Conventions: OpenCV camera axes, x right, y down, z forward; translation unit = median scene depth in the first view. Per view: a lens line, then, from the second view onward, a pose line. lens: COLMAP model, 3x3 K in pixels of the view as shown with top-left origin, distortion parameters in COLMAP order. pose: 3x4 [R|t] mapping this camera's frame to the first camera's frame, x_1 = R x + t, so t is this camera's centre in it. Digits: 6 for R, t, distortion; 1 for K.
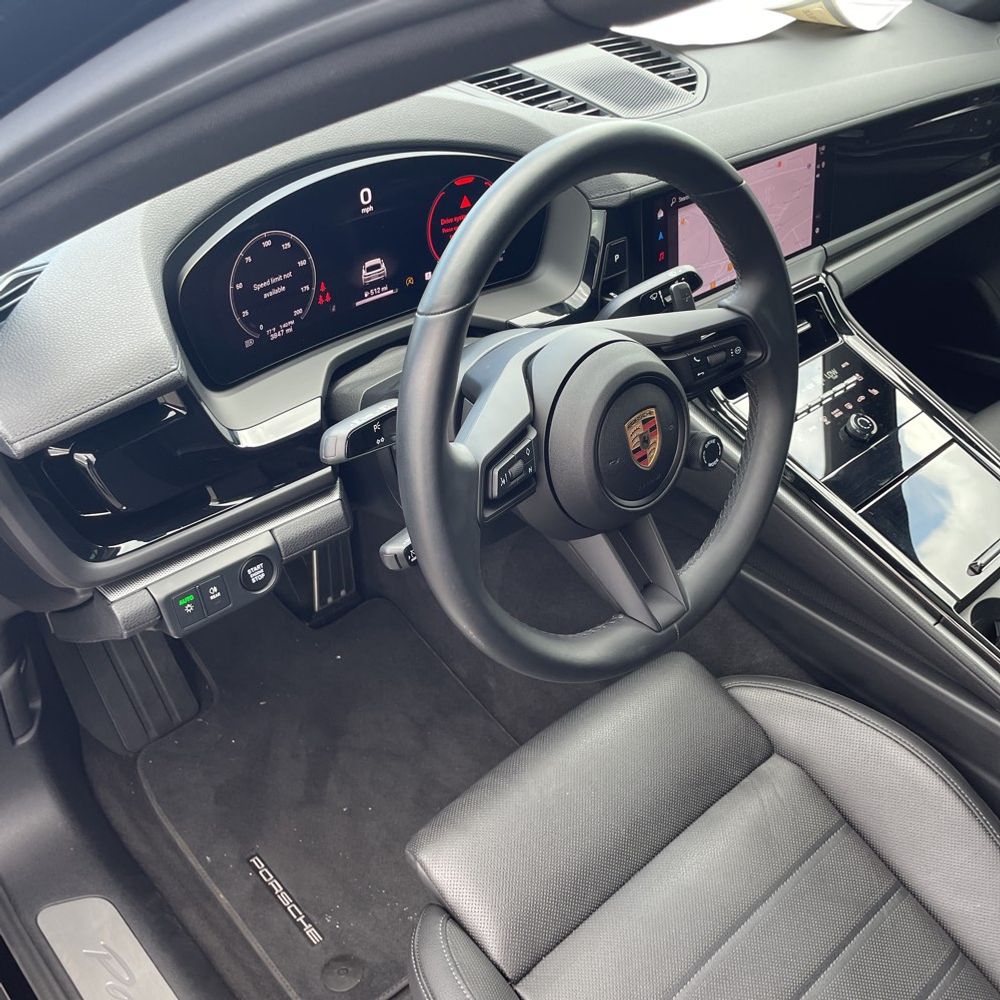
lens RADIAL K [[1011.7, 0, 474.2], [0, 1011.7, 510.2], [0, 0, 1]] dist [0.017412, 0.000000]
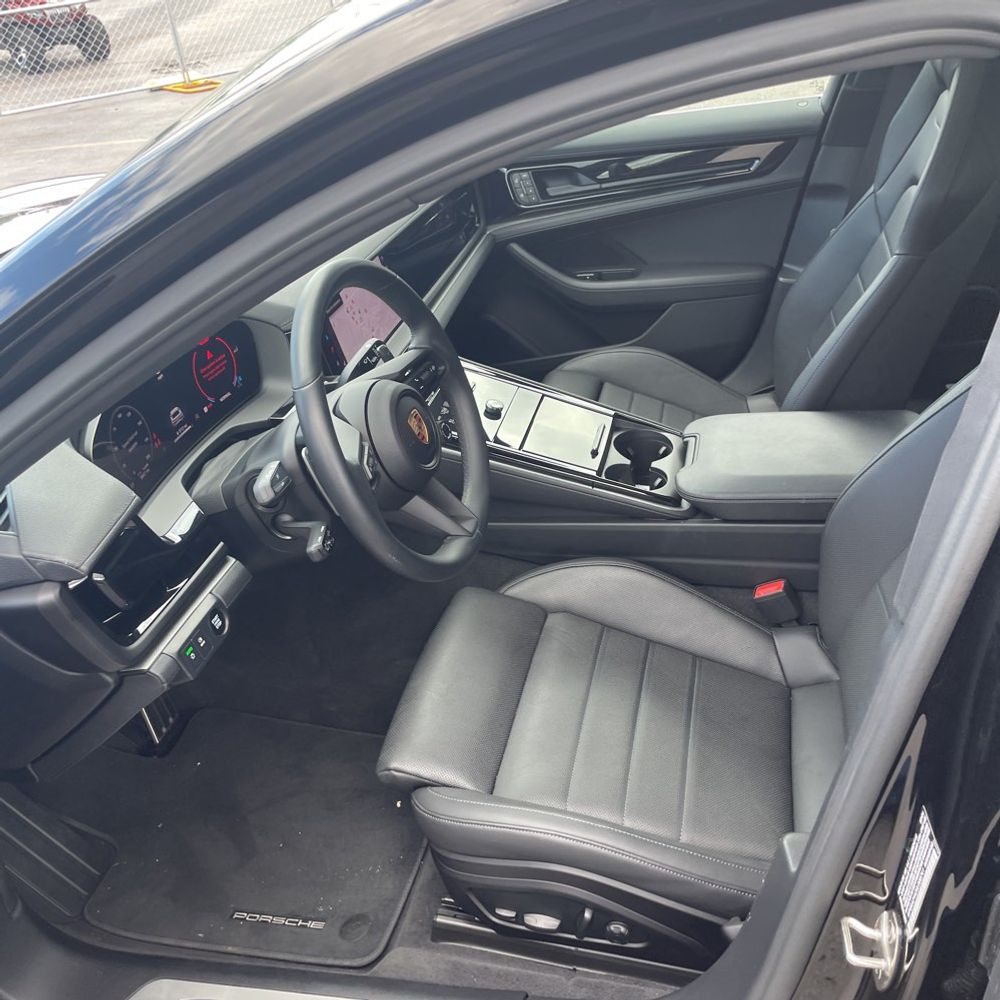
lens RADIAL K [[1011.7, 0, 498.3], [0, 1011.7, 498.3], [0, 0, 1]] dist [0.017412, 0.000000]
pose [[0.811797, -0.392861, 0.432026, -0.414514], [0.453548, 0.890207, -0.042731, 0.139285], [-0.367805, 0.230633, 0.900848, -0.444640]]
